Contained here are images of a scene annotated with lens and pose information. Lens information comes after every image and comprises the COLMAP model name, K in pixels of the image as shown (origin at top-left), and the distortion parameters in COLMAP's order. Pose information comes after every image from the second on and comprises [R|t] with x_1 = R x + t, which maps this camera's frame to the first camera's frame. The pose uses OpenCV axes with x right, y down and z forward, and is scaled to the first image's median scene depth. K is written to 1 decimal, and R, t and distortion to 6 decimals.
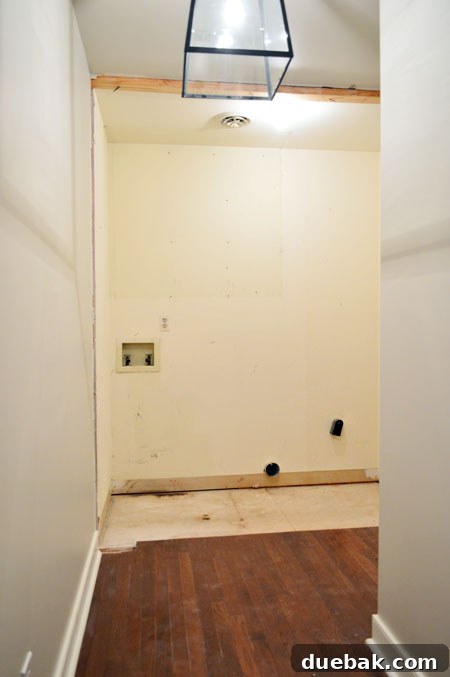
lens RADIAL K [[538.0, 0, 225.0], [0, 538.0, 338.5], [0, 0, 1]] dist [0.002083, 0.000119]
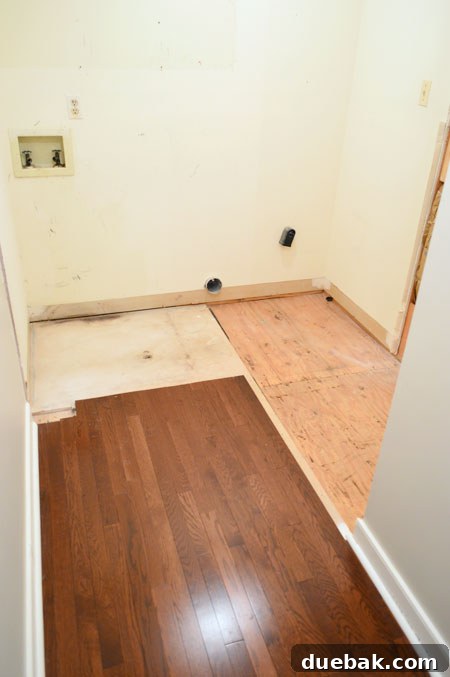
lens RADIAL K [[538.0, 0, 225.0], [0, 538.0, 338.5], [0, 0, 1]] dist [0.002083, 0.000119]
pose [[0.984076, -0.049546, 0.170703, -0.059791], [-0.037487, 0.880914, 0.471790, -0.117904], [-0.173750, -0.470676, 0.865029, 0.218424]]
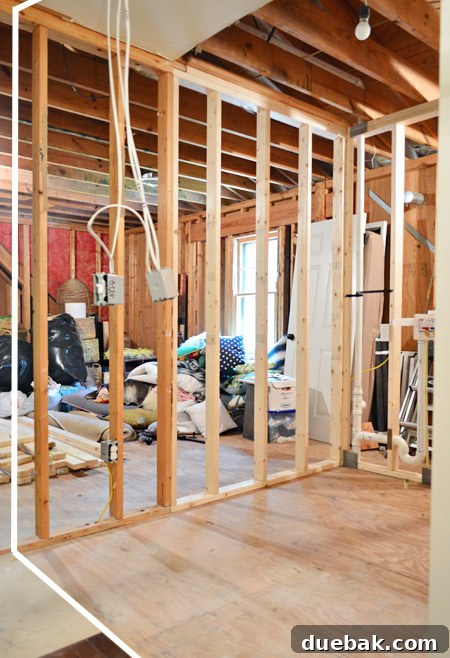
lens RADIAL K [[552.9, 0, 227.4], [0, 552.9, 344.8], [0, 0, 1]] dist [-0.002785, 0.000694]
pose [[0.832553, -0.006640, 0.553906, -0.086653], [0.005460, 0.999978, 0.003781, 0.044487], [-0.553919, -0.000124, 0.832570, 0.394563]]
